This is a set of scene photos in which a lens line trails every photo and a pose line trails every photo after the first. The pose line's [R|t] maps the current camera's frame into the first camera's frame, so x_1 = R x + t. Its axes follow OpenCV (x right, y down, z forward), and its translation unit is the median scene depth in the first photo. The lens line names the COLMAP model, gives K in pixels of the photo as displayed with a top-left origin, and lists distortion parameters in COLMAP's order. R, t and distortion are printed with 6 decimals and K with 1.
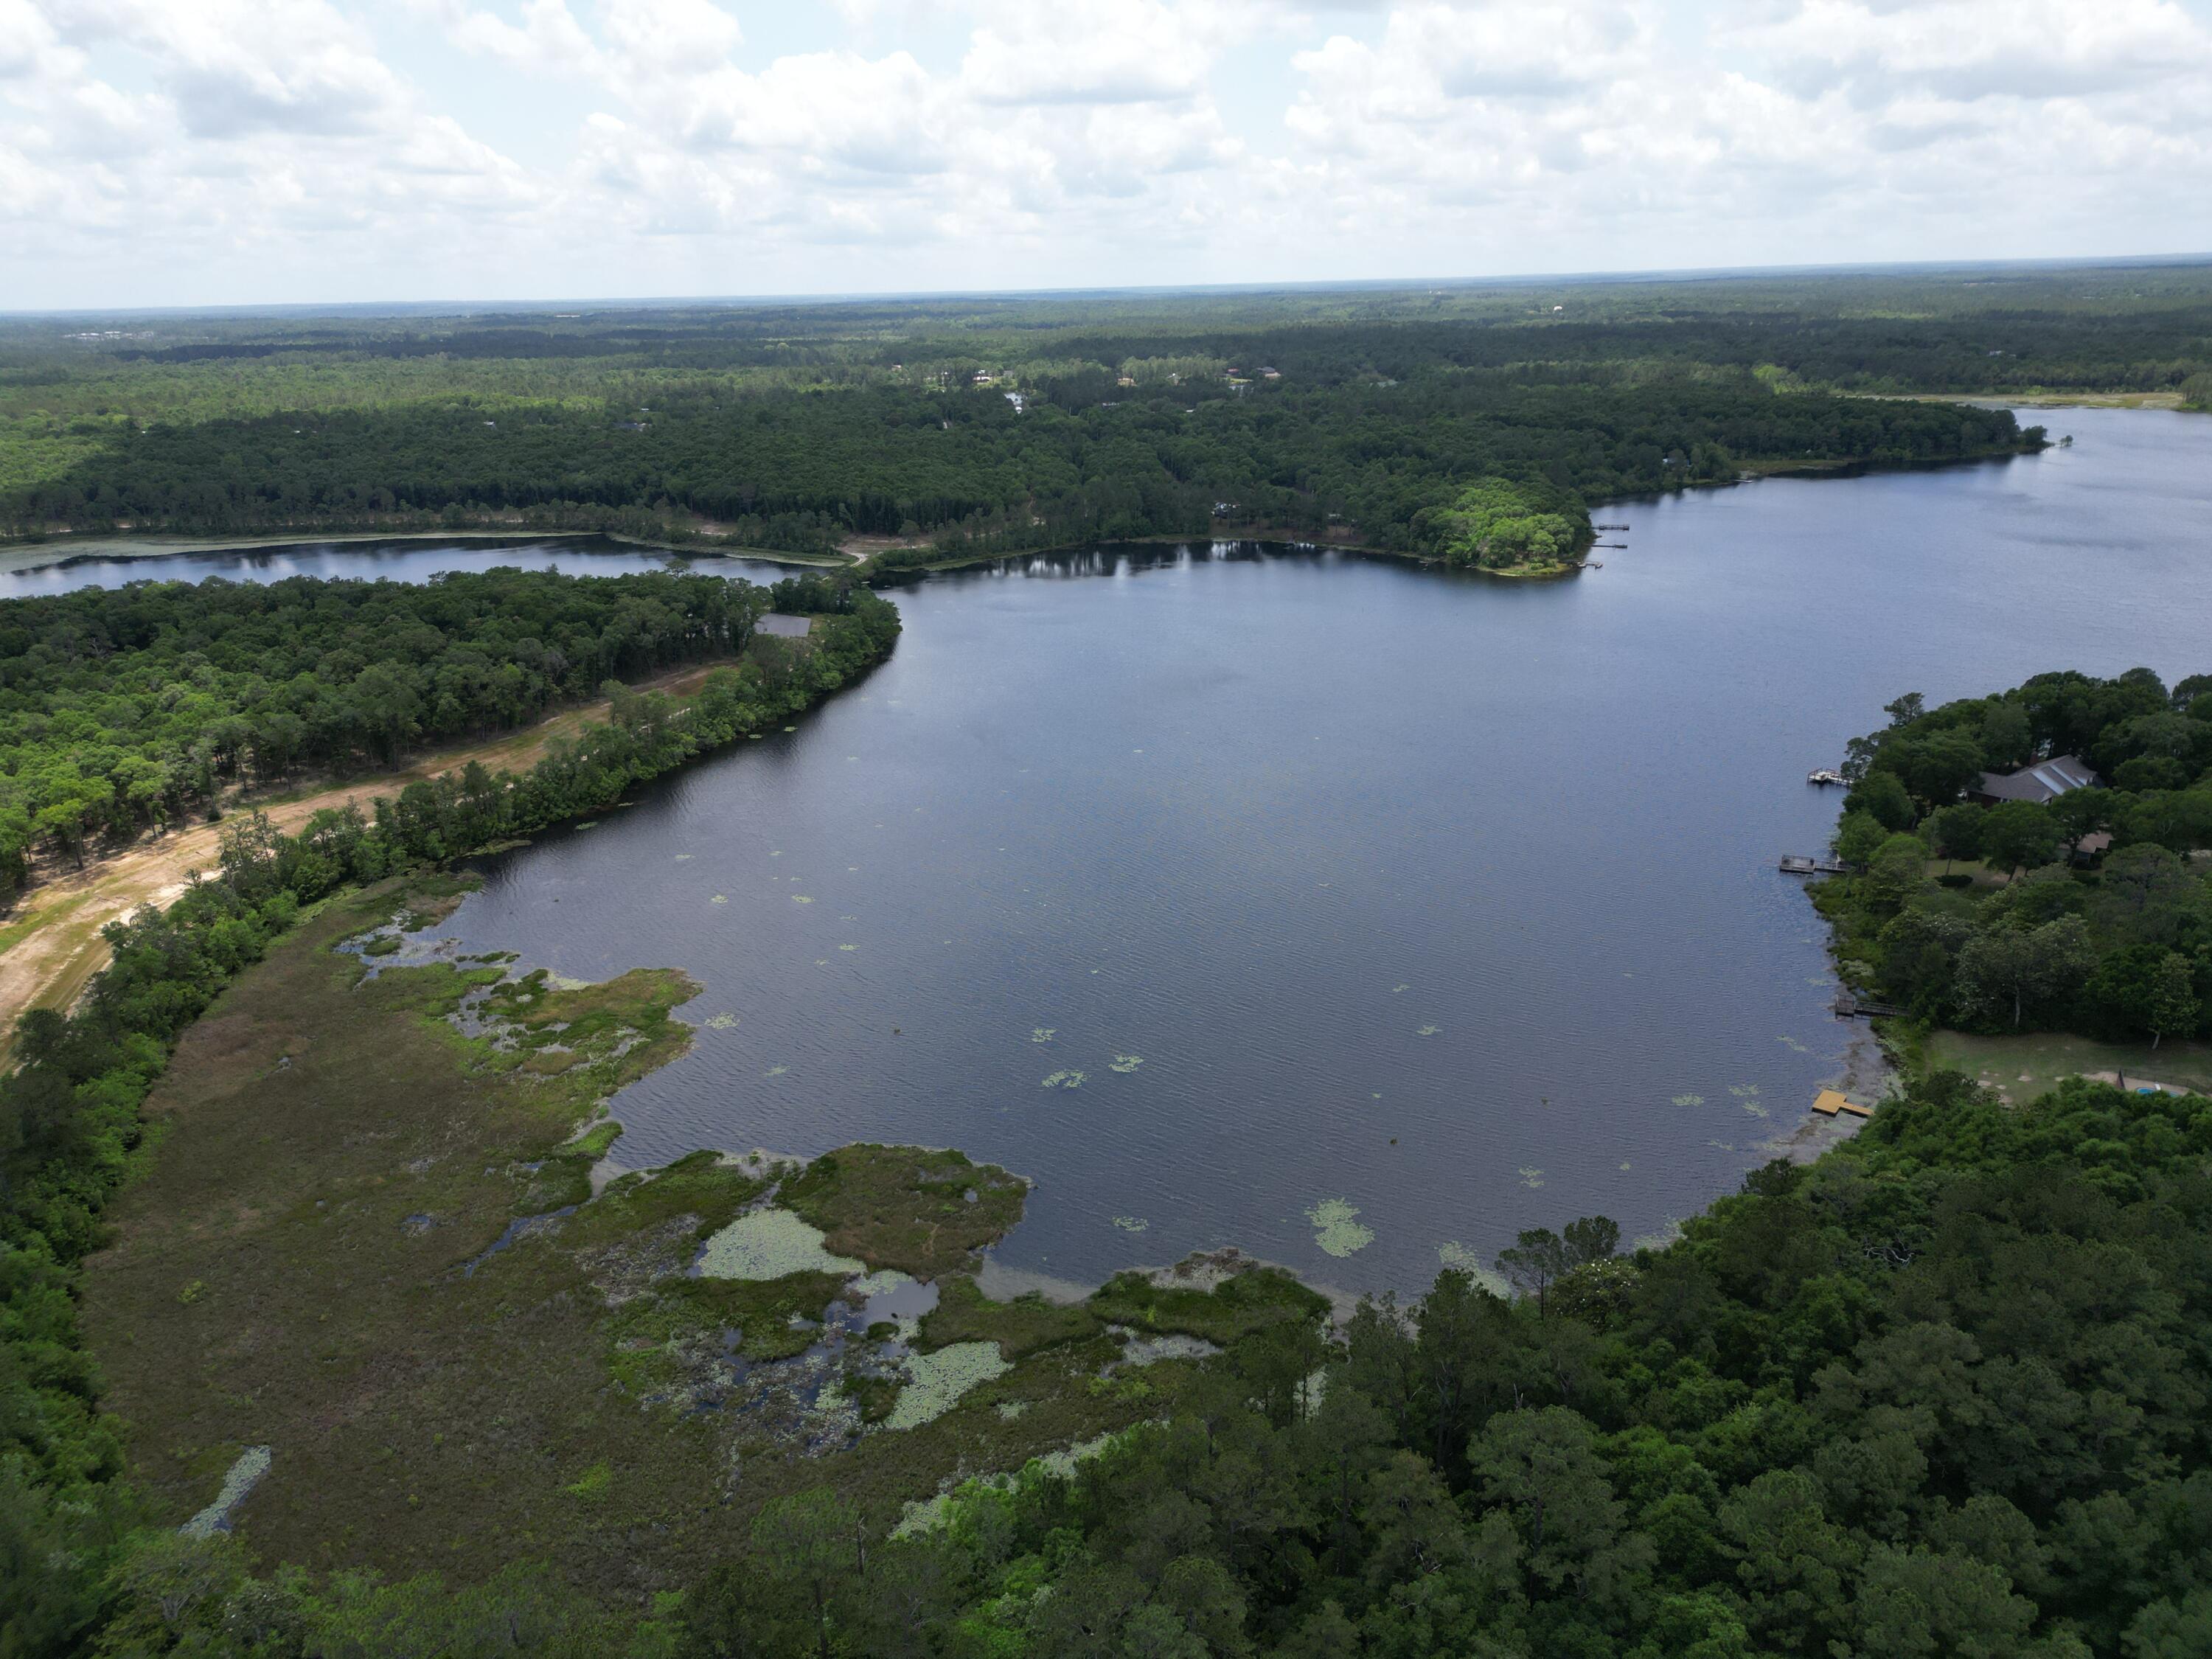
lens RADIAL K [[1544.4, 0, 1106.0], [0, 1544.4, 829.5], [0, 0, 1]] dist [0.059454, -0.056255]
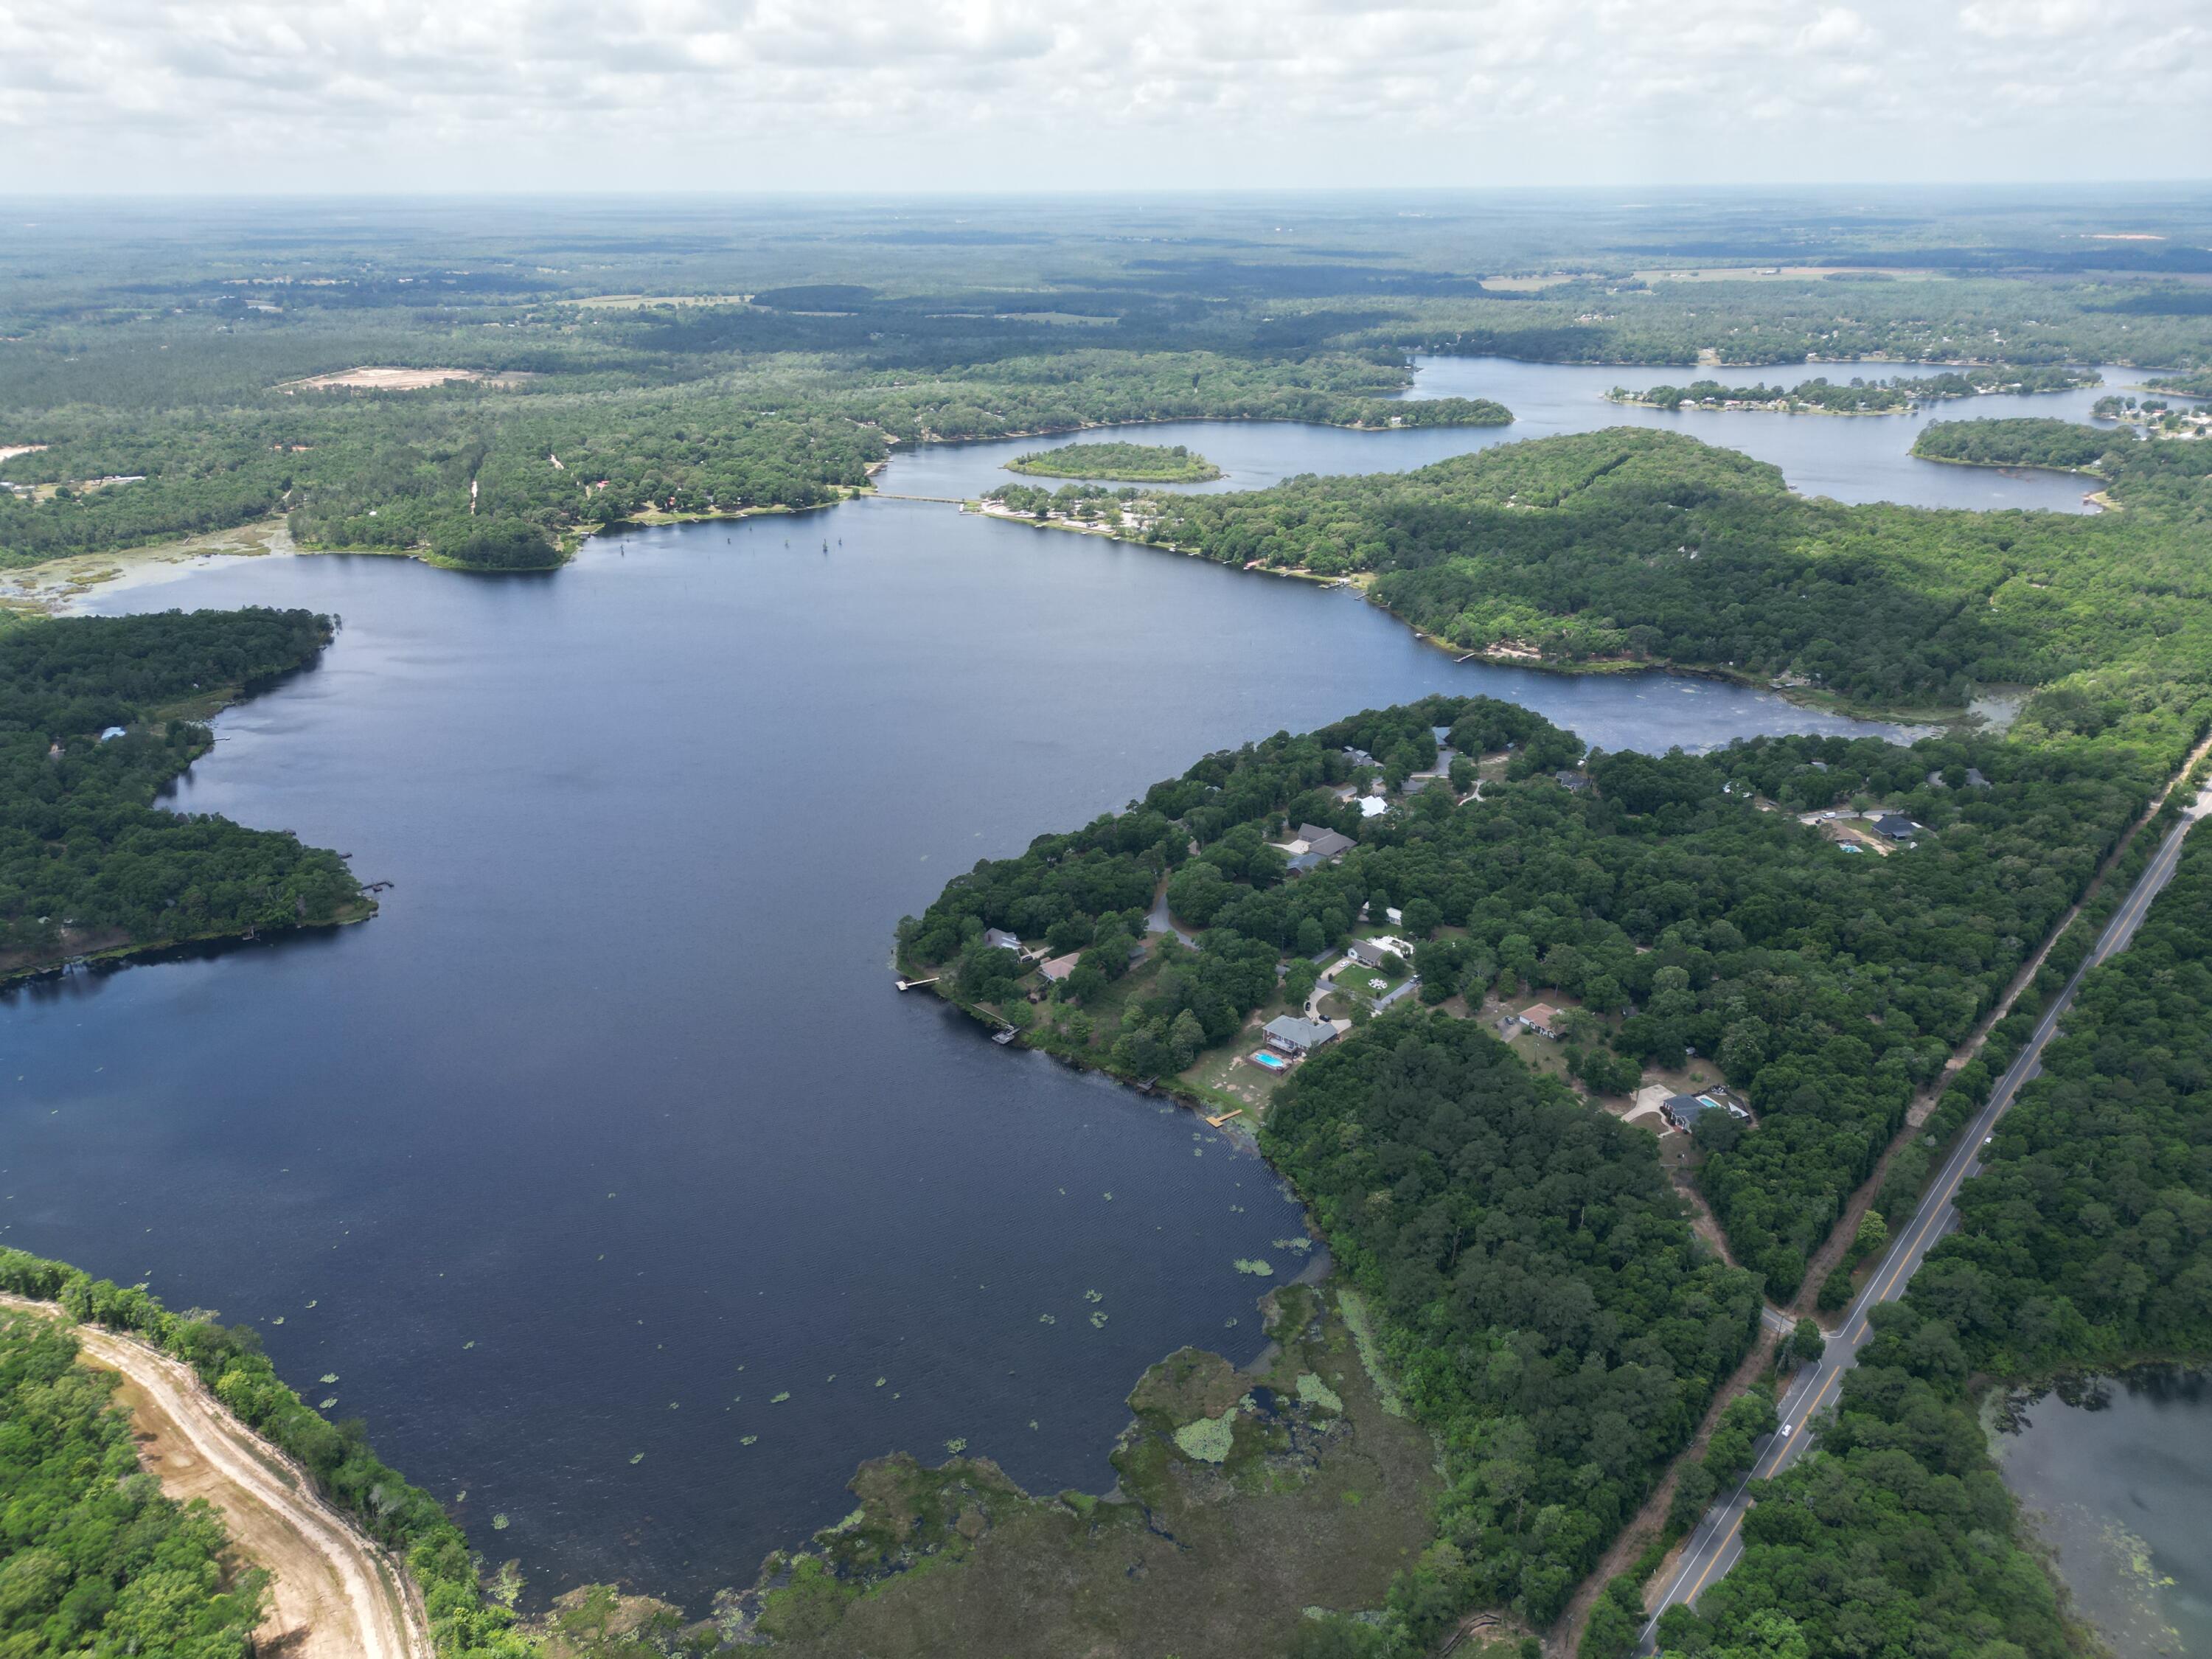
lens RADIAL K [[1540.4, 0, 1106.0], [0, 1540.4, 829.5], [0, 0, 1]] dist [0.064857, -0.060051]
pose [[0.276865, -0.351568, 0.894285, -1.127897], [0.319737, 0.911340, 0.259284, -0.656513], [-0.906154, 0.214149, 0.364727, 0.104839]]
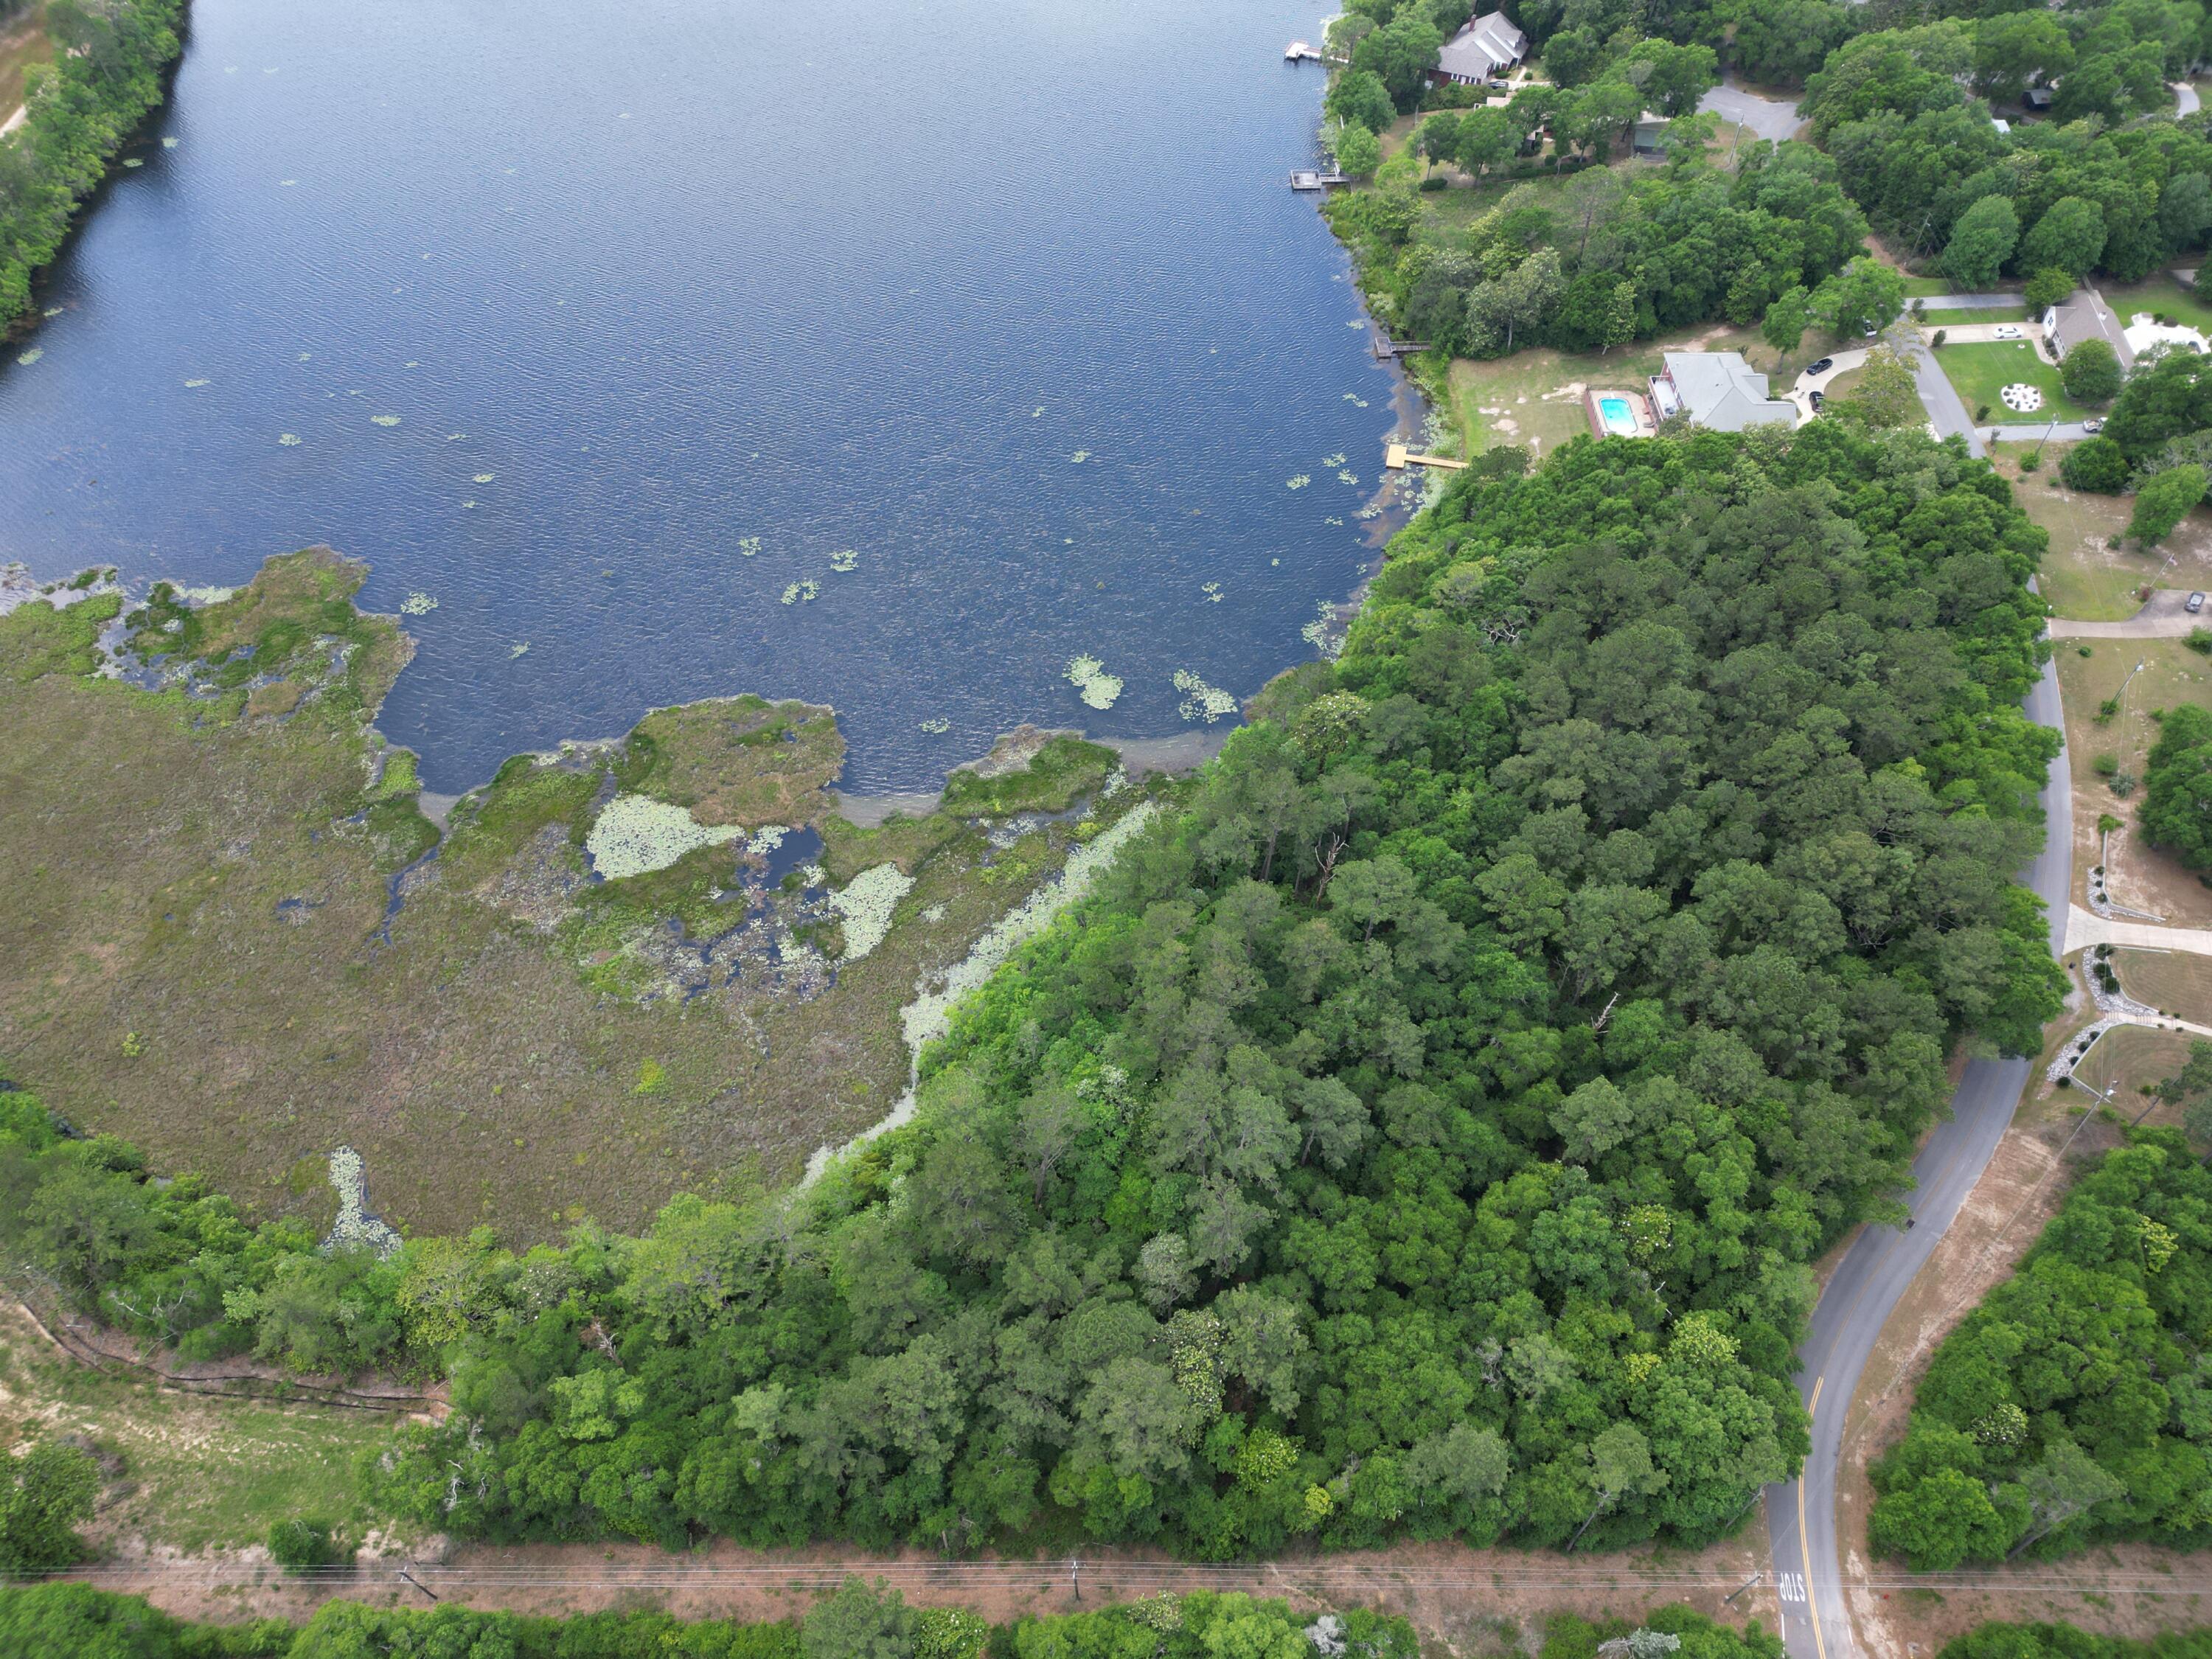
lens RADIAL K [[1540.4, 0, 1106.0], [0, 1540.4, 829.5], [0, 0, 1]] dist [0.064857, -0.060051]
pose [[0.904362, -0.309288, 0.294059, -0.148477], [0.116869, 0.842183, 0.526373, -0.180288], [-0.410452, -0.441666, 0.797785, -0.030260]]
